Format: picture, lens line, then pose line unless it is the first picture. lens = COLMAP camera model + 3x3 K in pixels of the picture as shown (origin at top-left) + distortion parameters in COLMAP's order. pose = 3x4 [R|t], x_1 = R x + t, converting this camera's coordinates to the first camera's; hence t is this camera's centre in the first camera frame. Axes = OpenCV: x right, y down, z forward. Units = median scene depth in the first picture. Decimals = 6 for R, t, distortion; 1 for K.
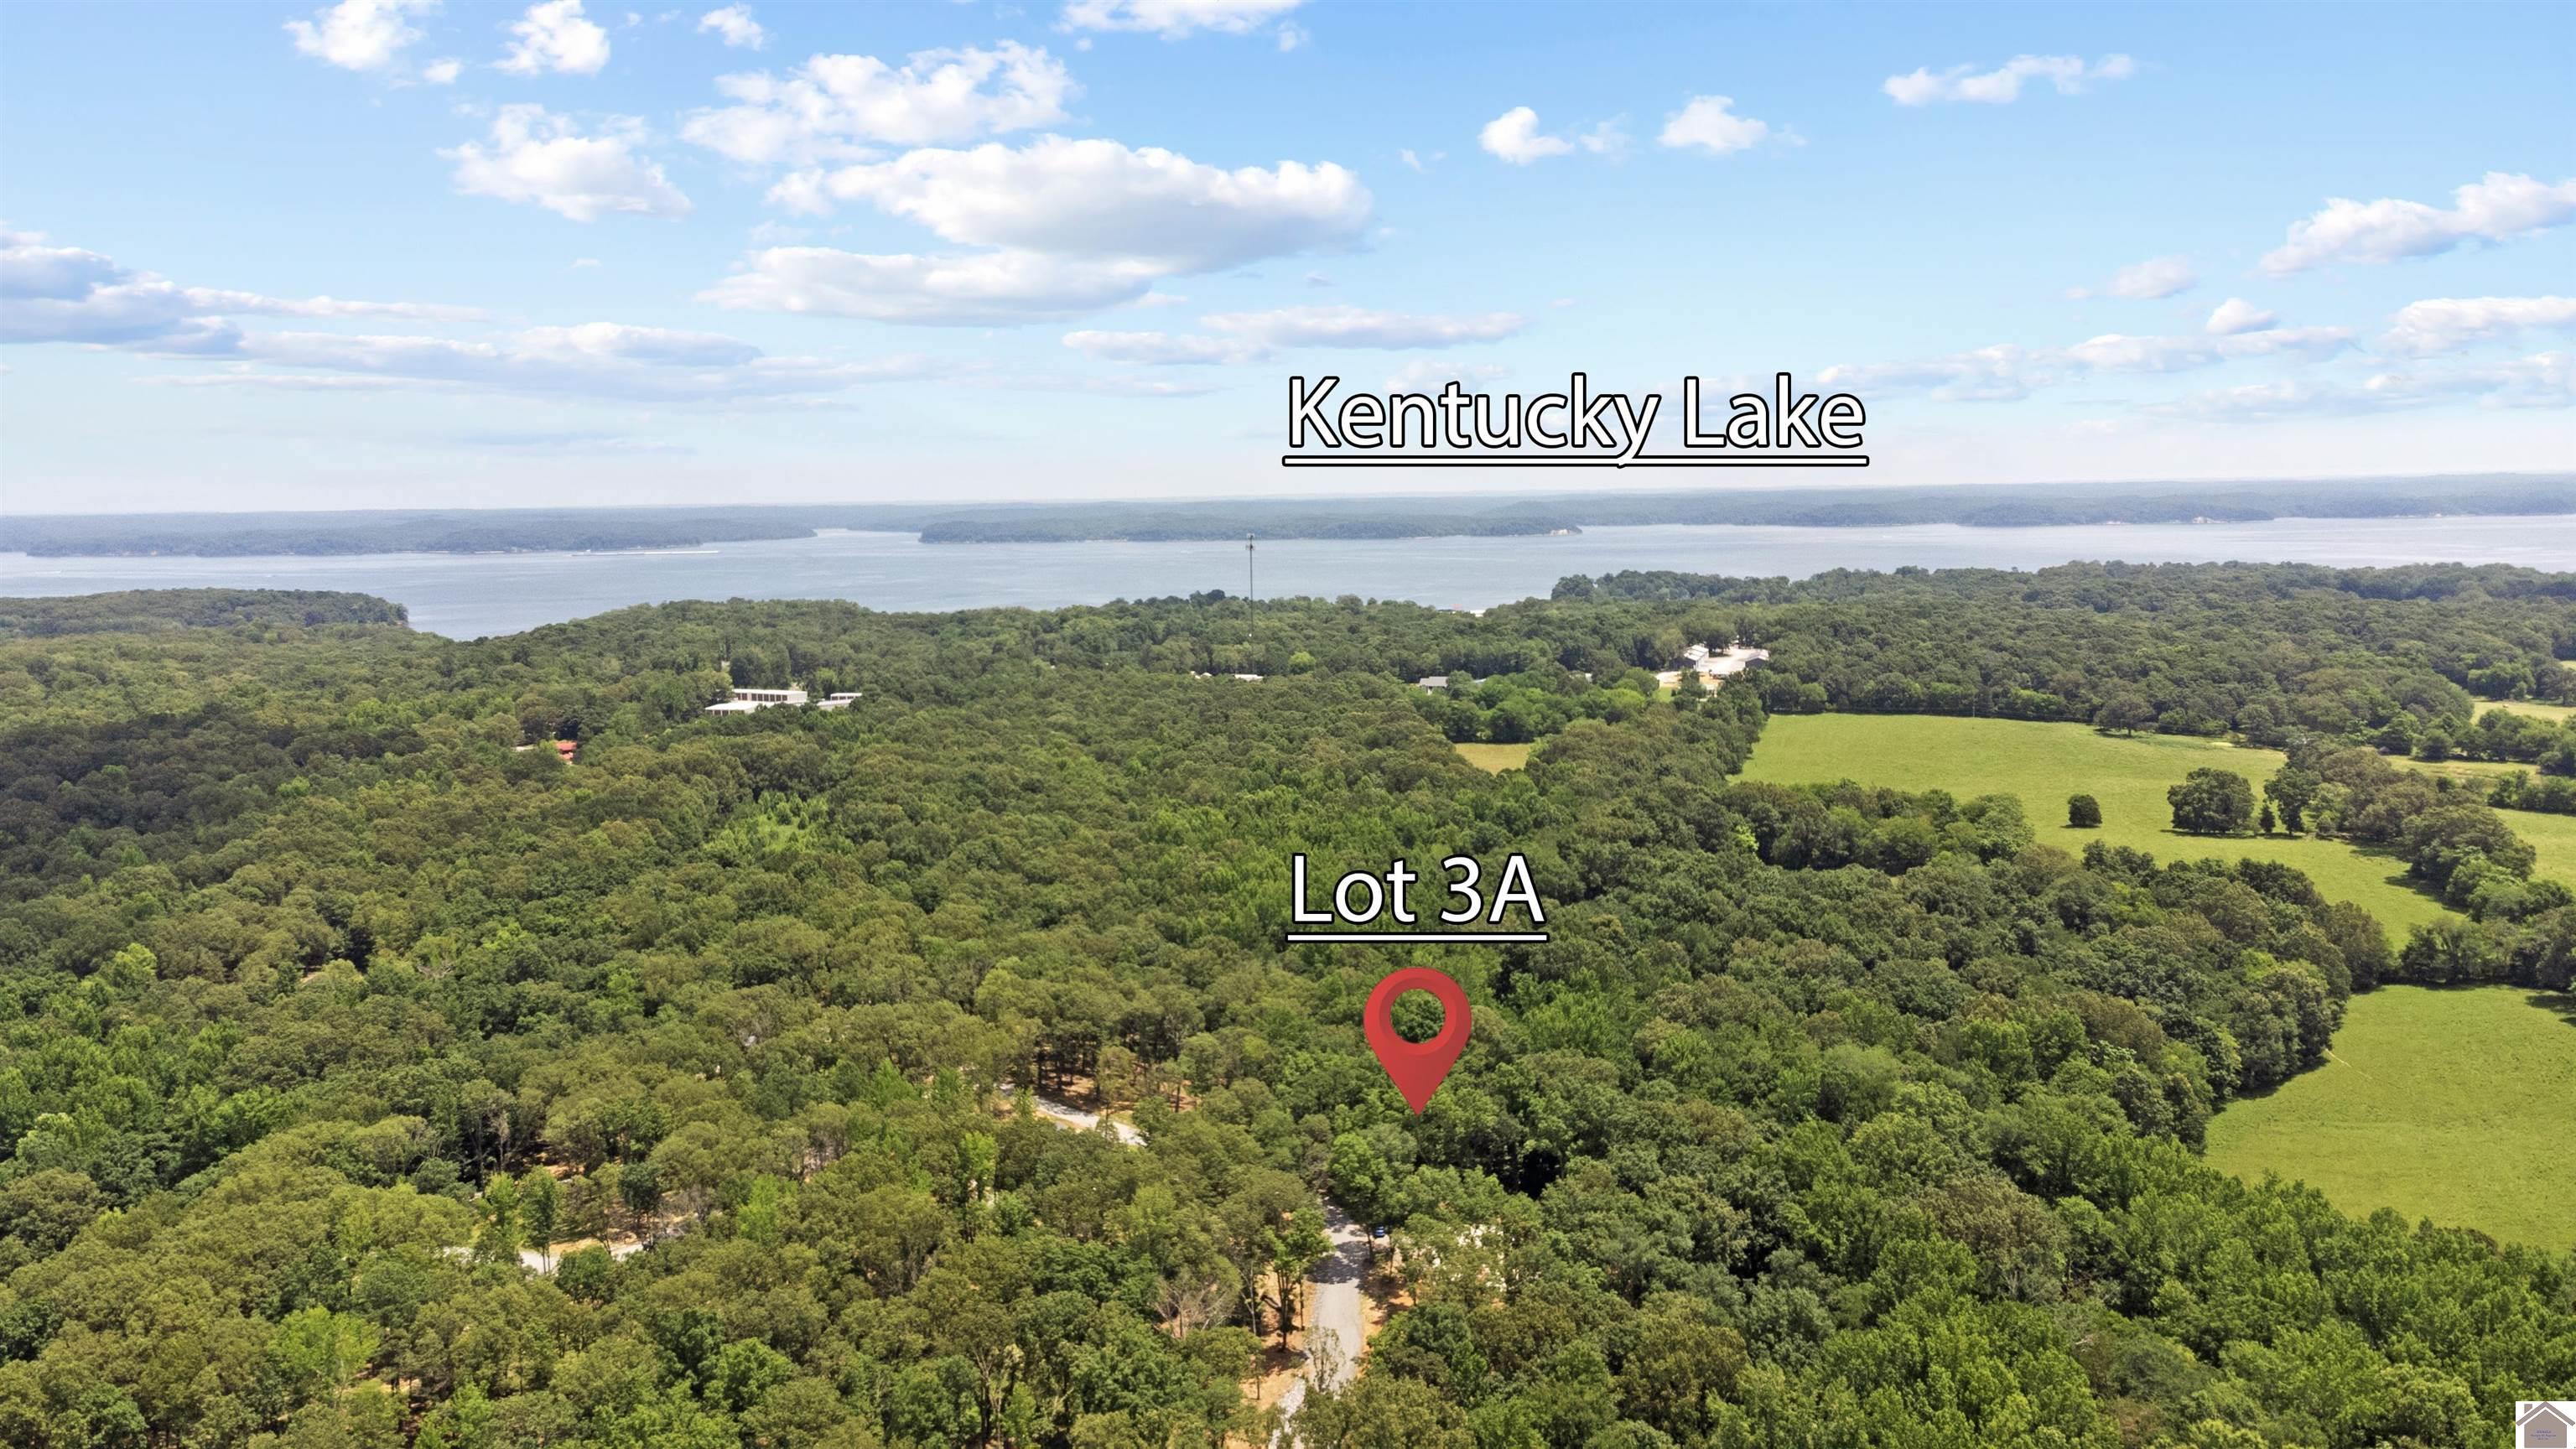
lens RADIAL K [[1787.8, 0, 1288.0], [0, 1787.8, 724.5], [0, 0, 1]] dist [-0.002008, 0.051724]
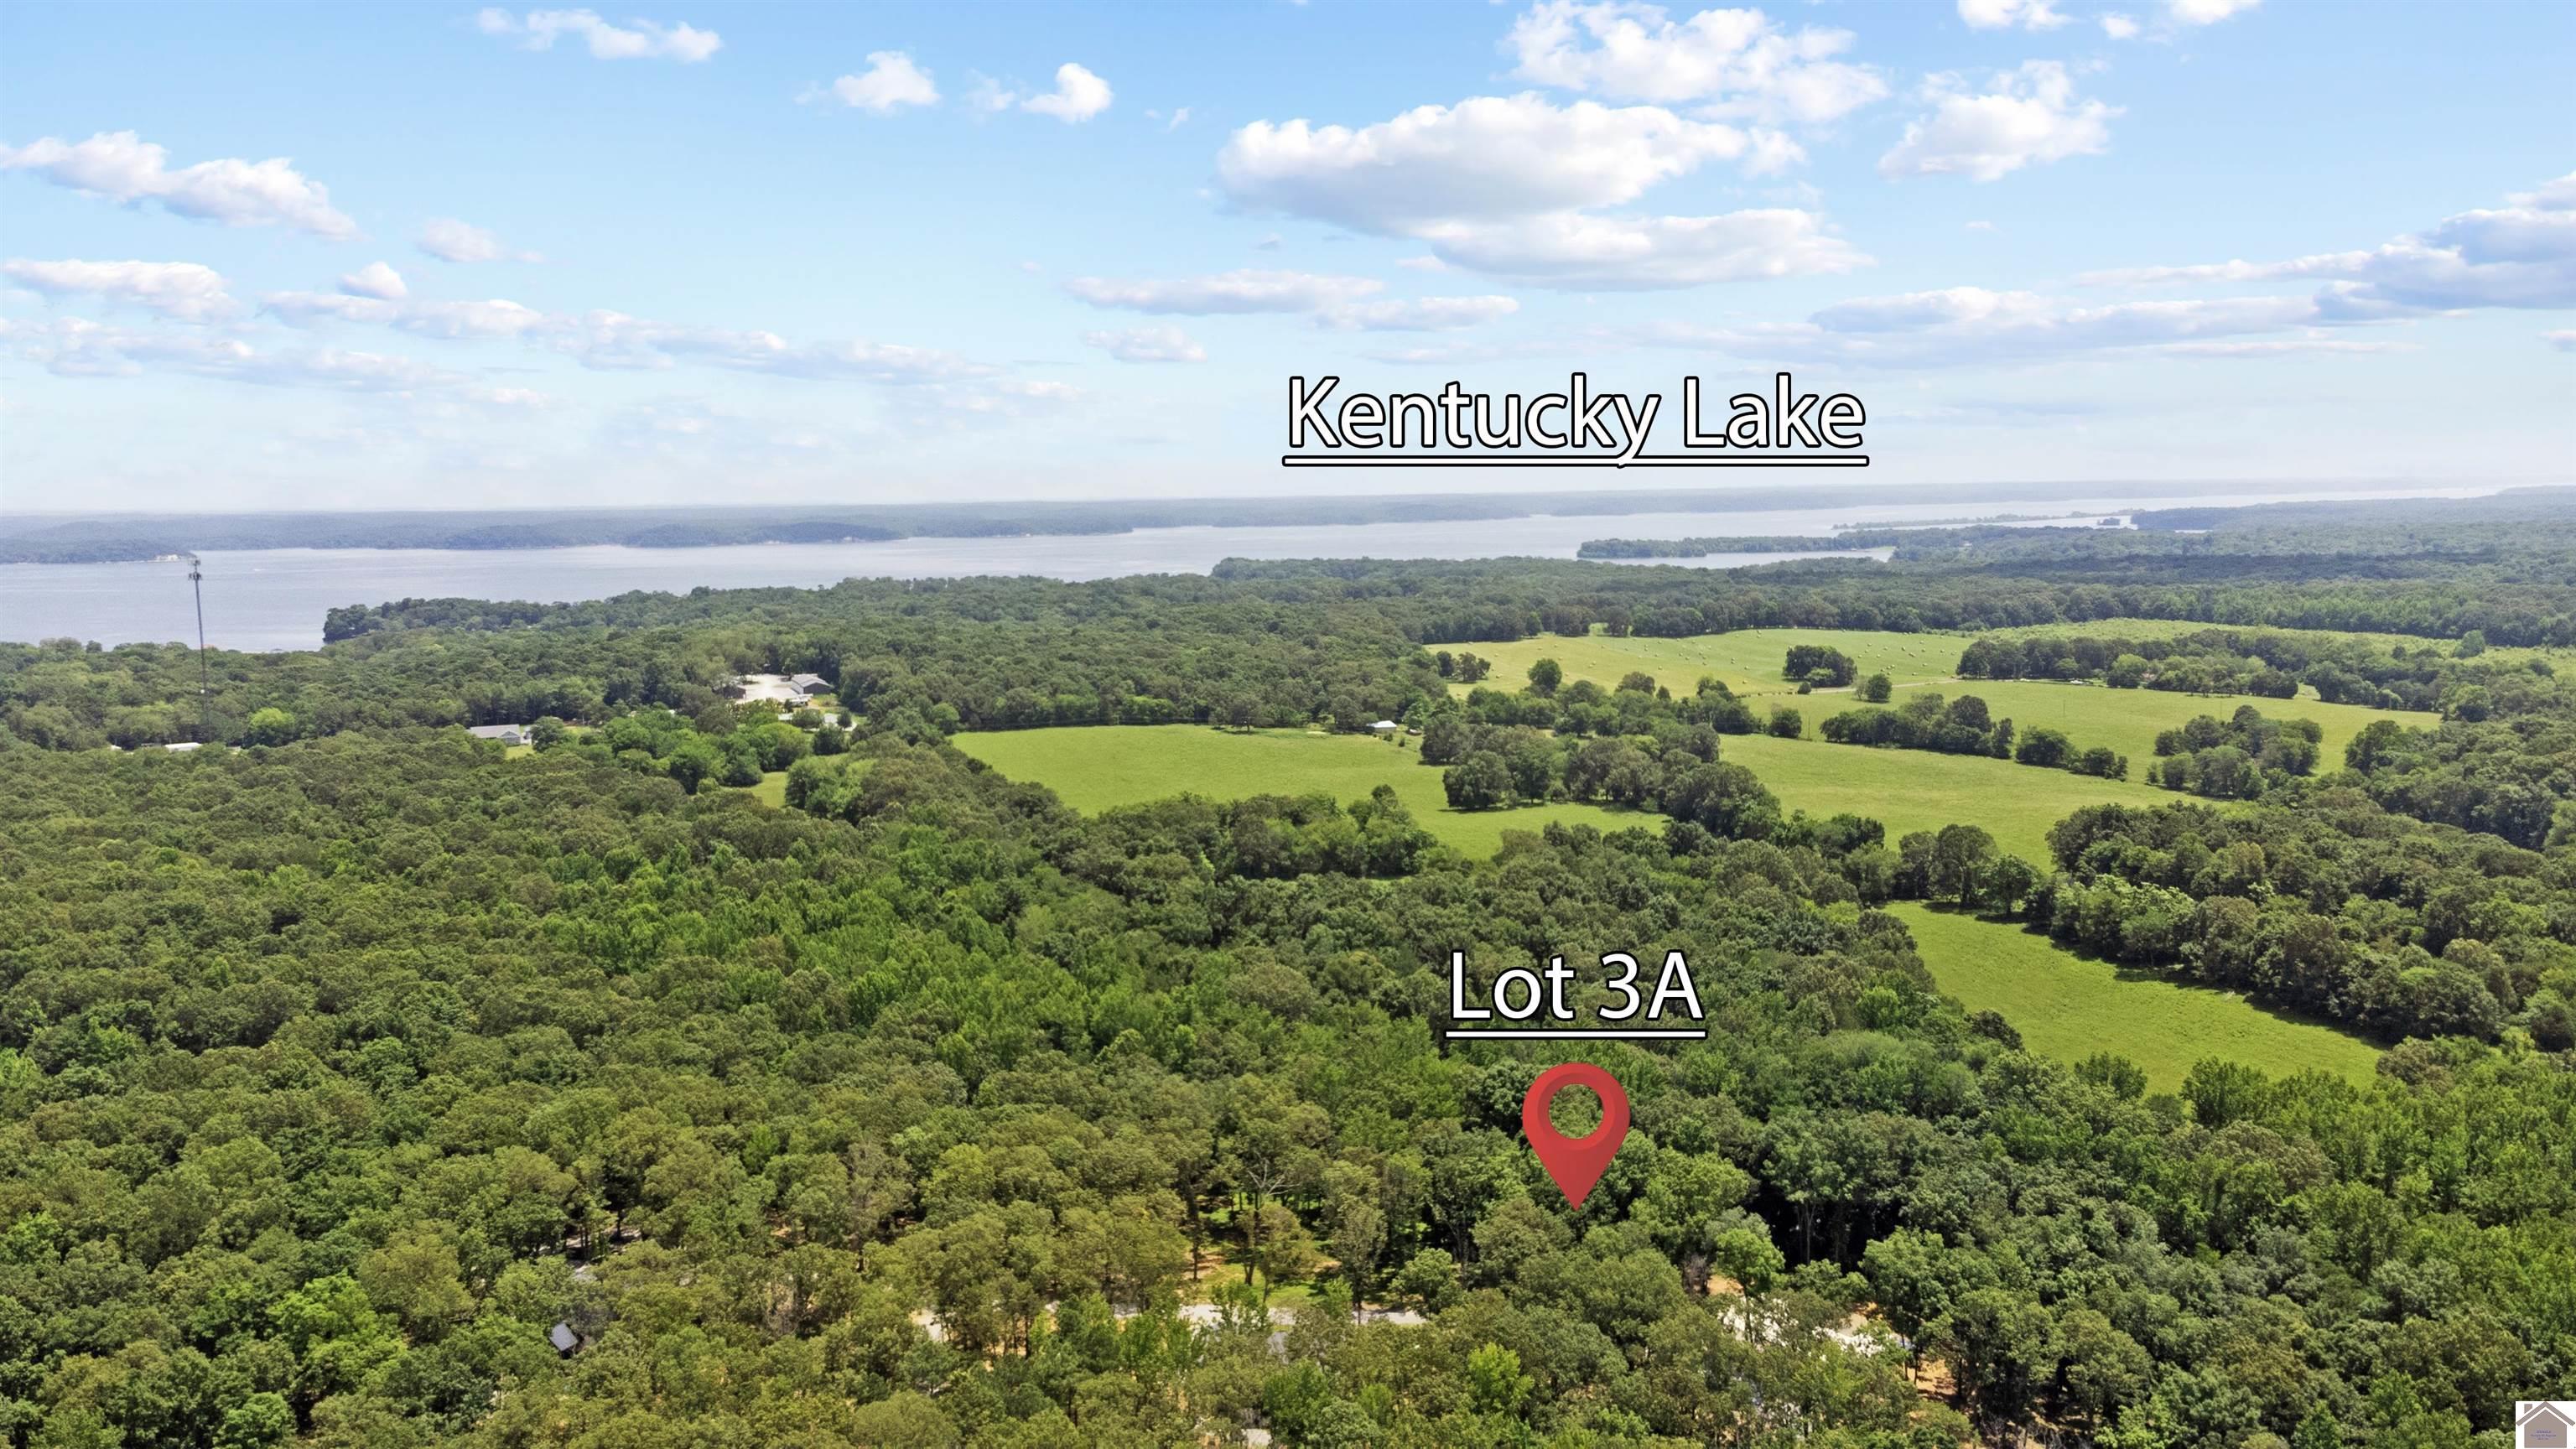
lens RADIAL K [[1787.8, 0, 1288.0], [0, 1787.8, 724.5], [0, 0, 1]] dist [-0.002008, 0.051724]
pose [[0.761128, -0.074344, 0.644327, -0.188608], [0.081862, 0.996476, 0.018275, -0.014380], [-0.643415, 0.038836, 0.764532, 0.148882]]
